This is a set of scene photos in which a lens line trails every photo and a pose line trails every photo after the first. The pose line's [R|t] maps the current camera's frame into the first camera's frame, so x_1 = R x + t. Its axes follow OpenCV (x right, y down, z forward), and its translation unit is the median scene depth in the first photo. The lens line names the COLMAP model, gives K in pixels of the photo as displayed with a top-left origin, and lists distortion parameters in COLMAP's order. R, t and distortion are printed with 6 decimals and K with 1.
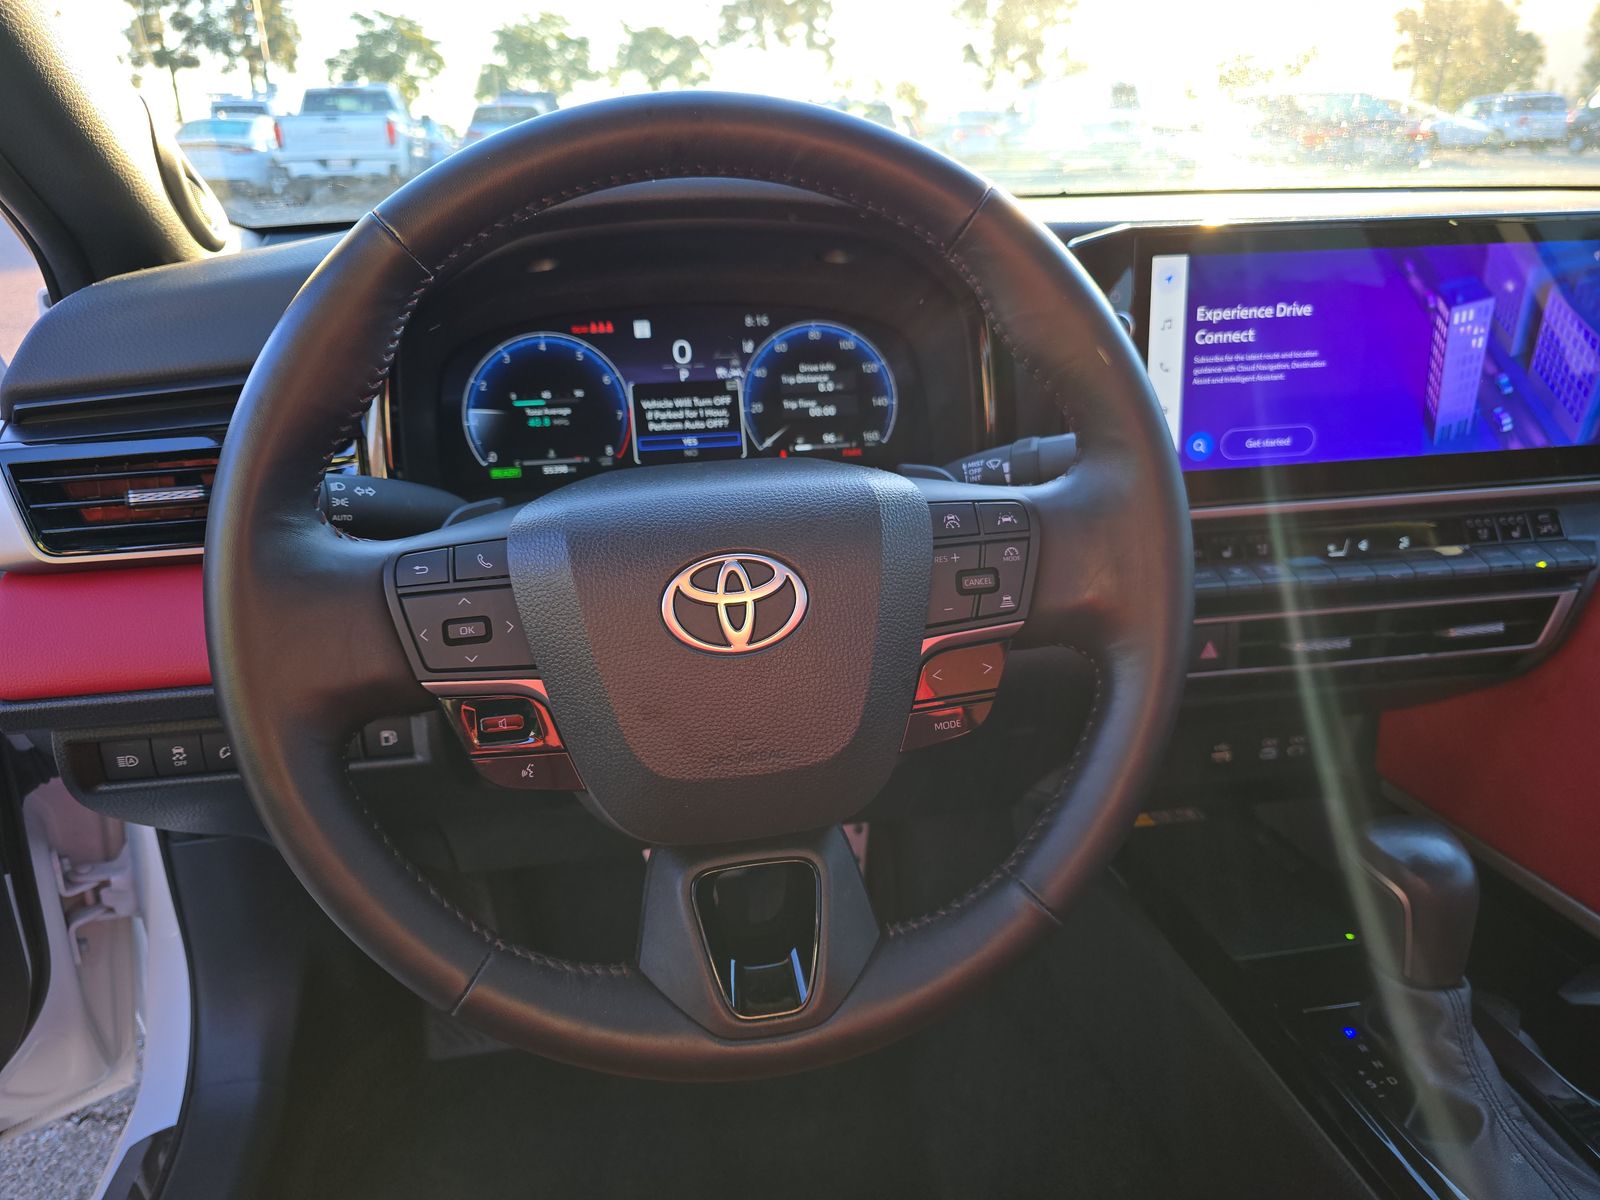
lens RADIAL K [[1070.8, 0, 805.5], [0, 1070.8, 581.5], [0, 0, 1]] dist [0.042170, -0.040129]
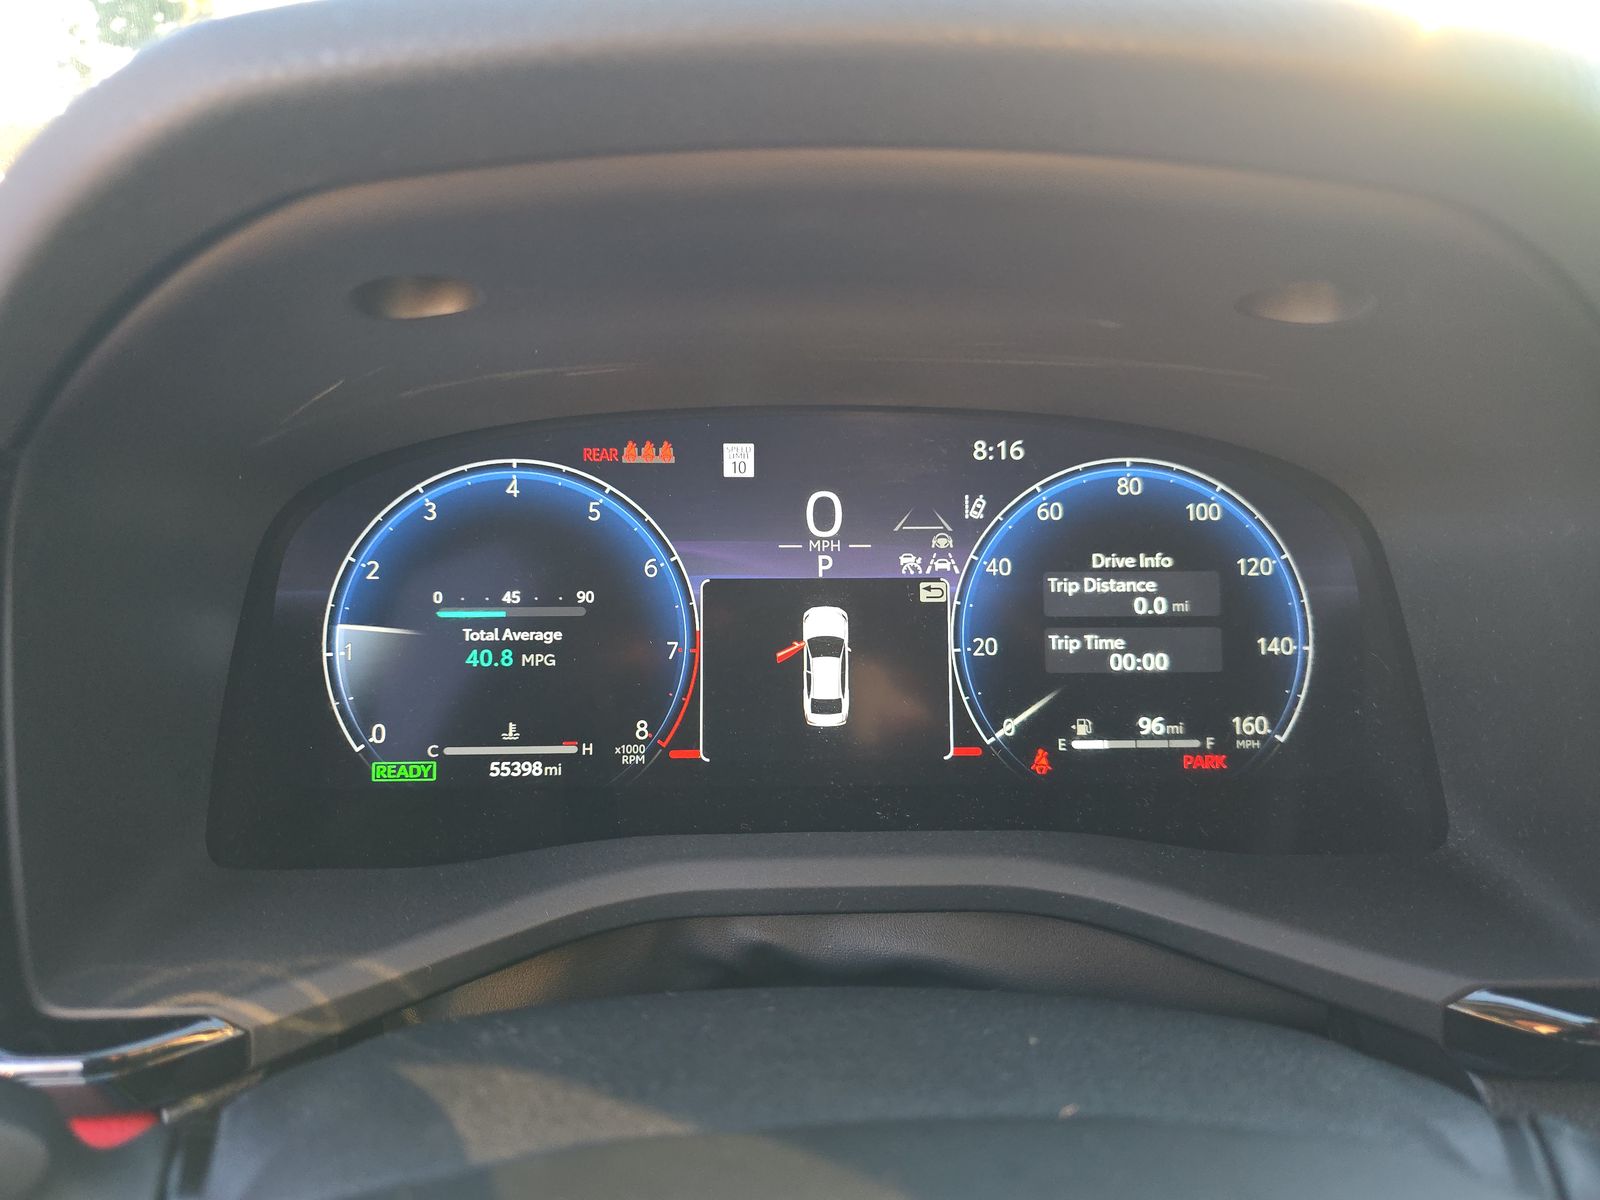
lens RADIAL K [[1070.8, 0, 804.2], [0, 1070.8, 609.5], [0, 0, 1]] dist [0.042170, -0.040129]
pose [[0.988729, 0.058471, -0.137825, -0.061778], [-0.071321, 0.993365, -0.090213, -0.137882], [0.131635, 0.099026, 0.986340, 0.583121]]
